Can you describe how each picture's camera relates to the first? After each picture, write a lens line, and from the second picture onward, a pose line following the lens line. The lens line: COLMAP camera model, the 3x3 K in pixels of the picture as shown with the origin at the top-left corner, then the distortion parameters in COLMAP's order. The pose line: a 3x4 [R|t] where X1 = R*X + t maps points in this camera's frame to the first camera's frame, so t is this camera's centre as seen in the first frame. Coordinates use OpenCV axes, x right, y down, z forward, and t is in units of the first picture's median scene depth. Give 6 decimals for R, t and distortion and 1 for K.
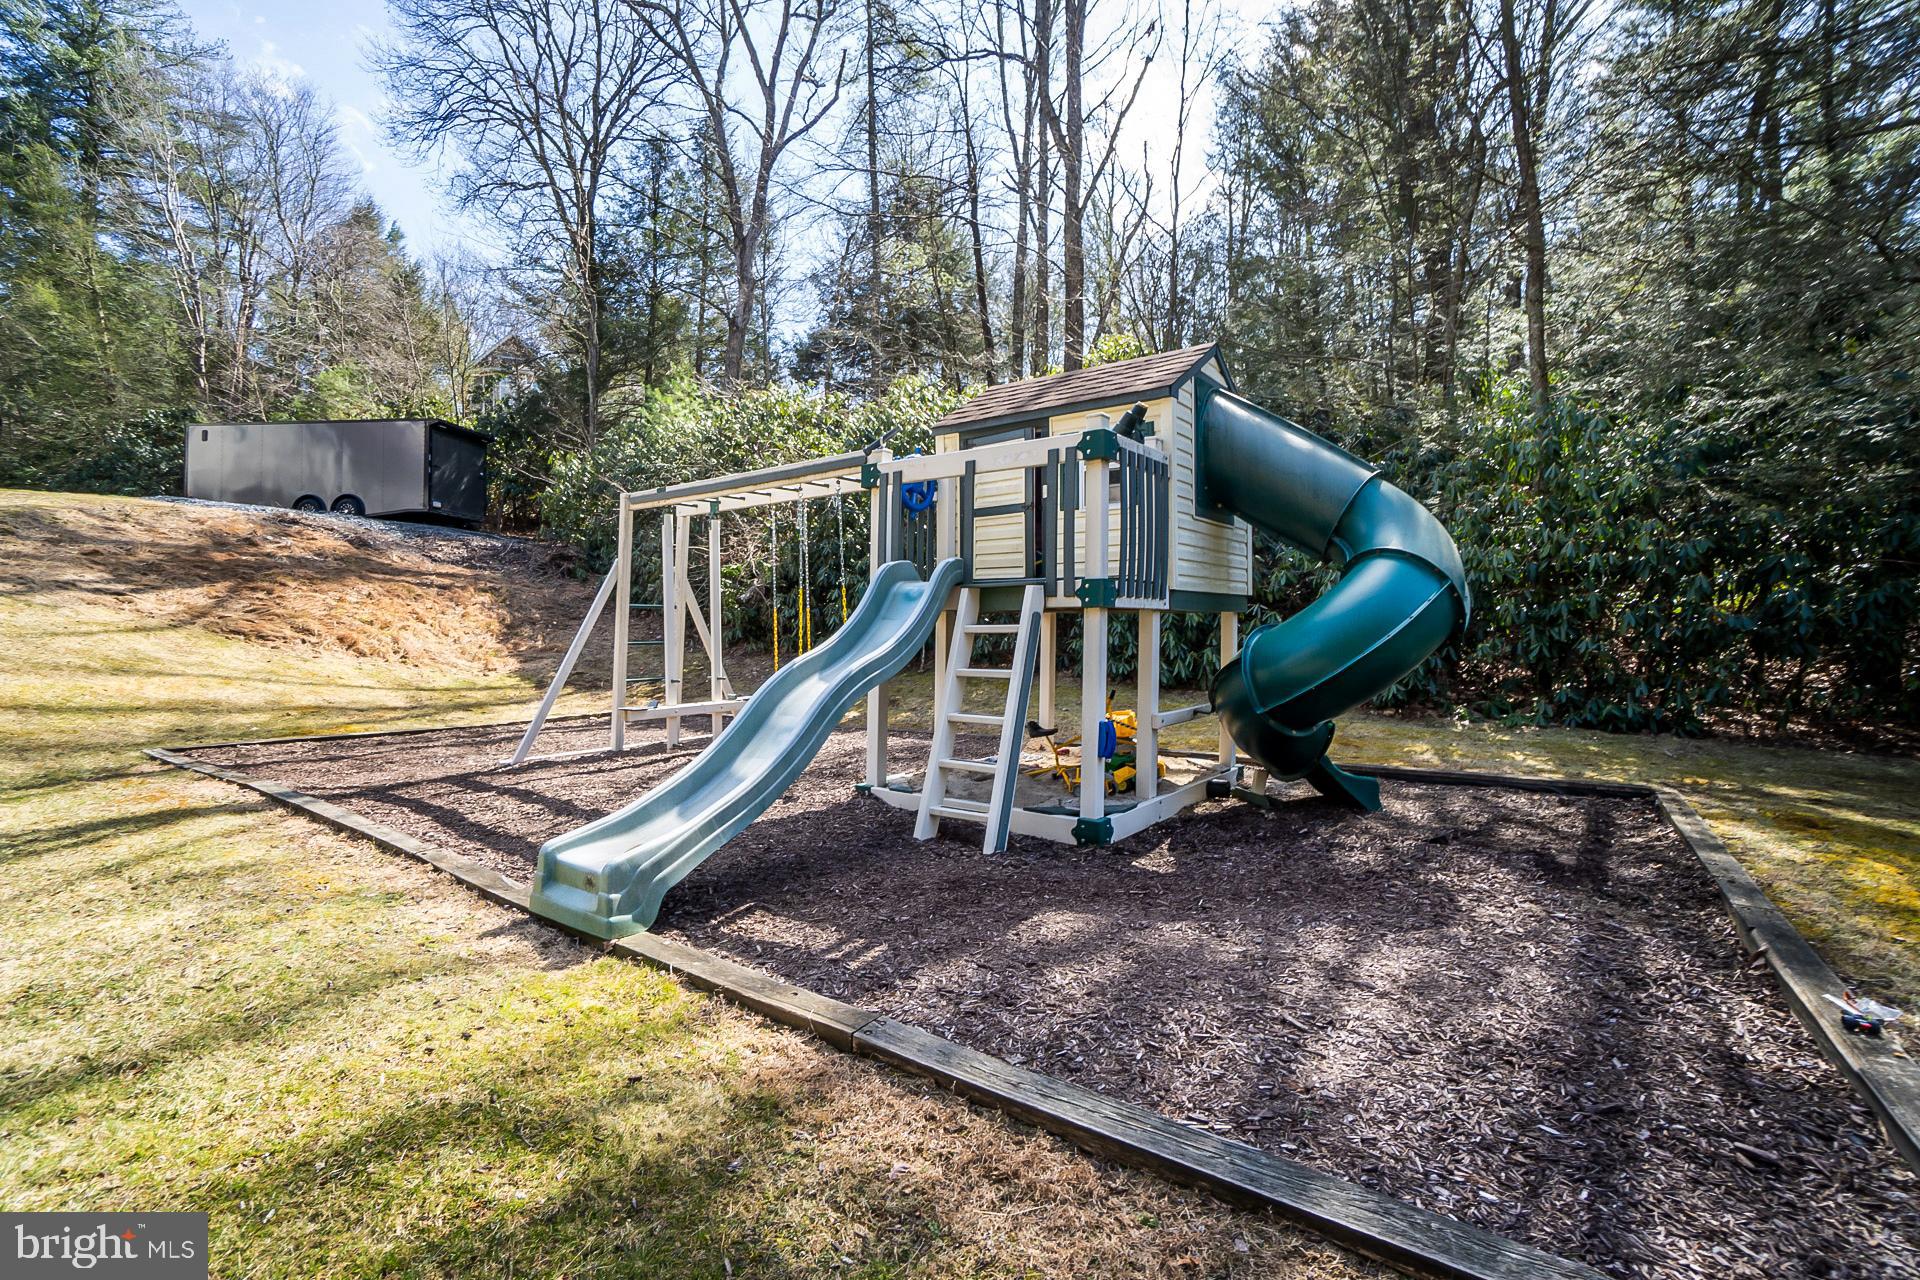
lens RADIAL K [[842.1, 0, 955.1], [0, 842.1, 620.8], [0, 0, 1]] dist [-0.064648, 0.022786]
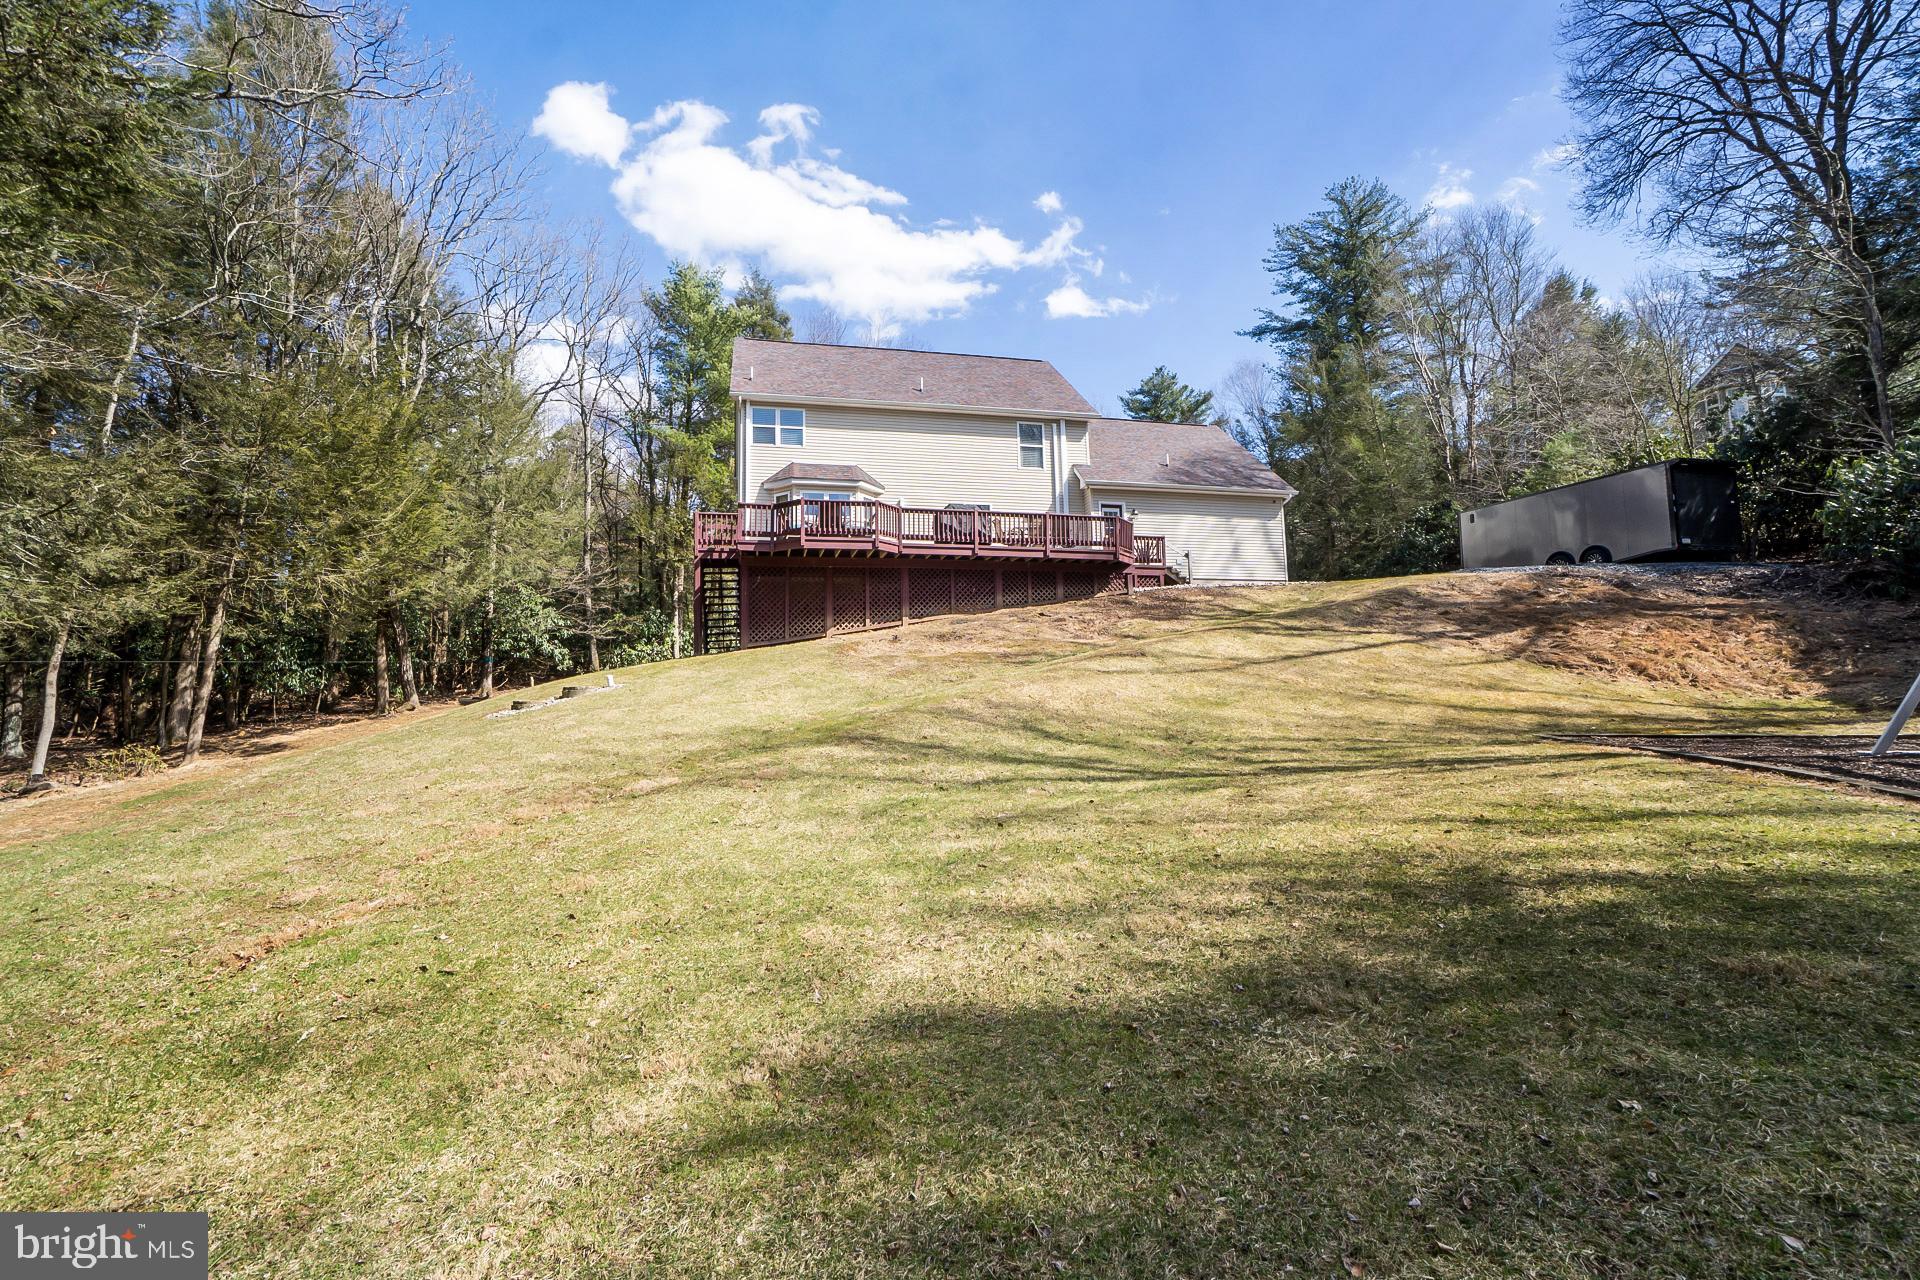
lens RADIAL K [[842.1, 0, 955.1], [0, 842.1, 620.8], [0, 0, 1]] dist [-0.064648, 0.022786]
pose [[0.296770, -0.084165, -0.951233, 0.069440], [0.022984, 0.996449, -0.080995, 0.026114], [0.954672, 0.002173, 0.297651, -0.244462]]
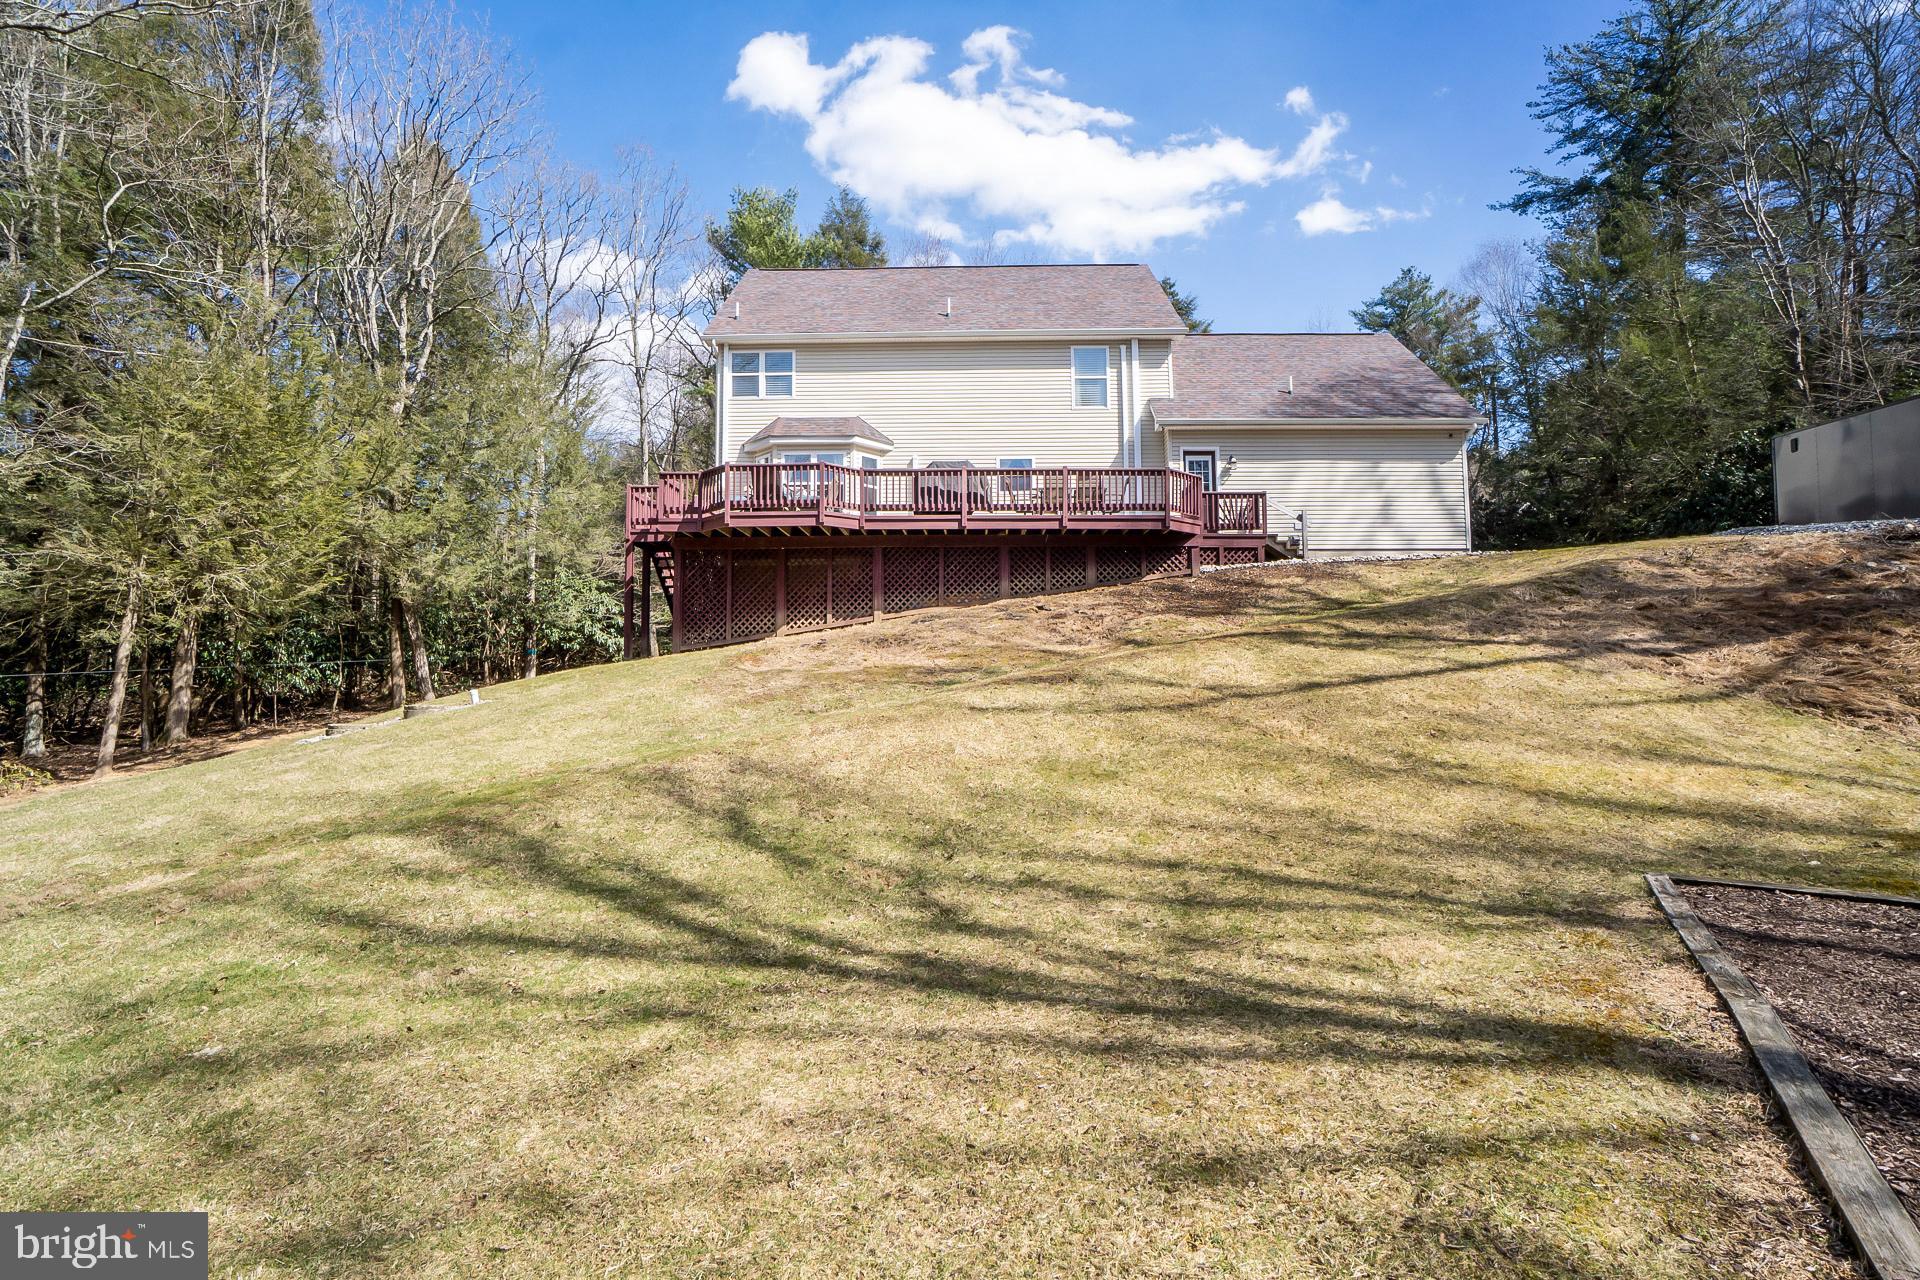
lens RADIAL K [[942.6, 0, 952.5], [0, 942.6, 627.1], [0, 0, 1]] dist [-0.037236, 0.016671]
pose [[0.052990, -0.047611, -0.997459, -0.084289], [0.012653, 0.998815, -0.047003, -0.020377], [0.998515, -0.010130, 0.053529, 0.158322]]
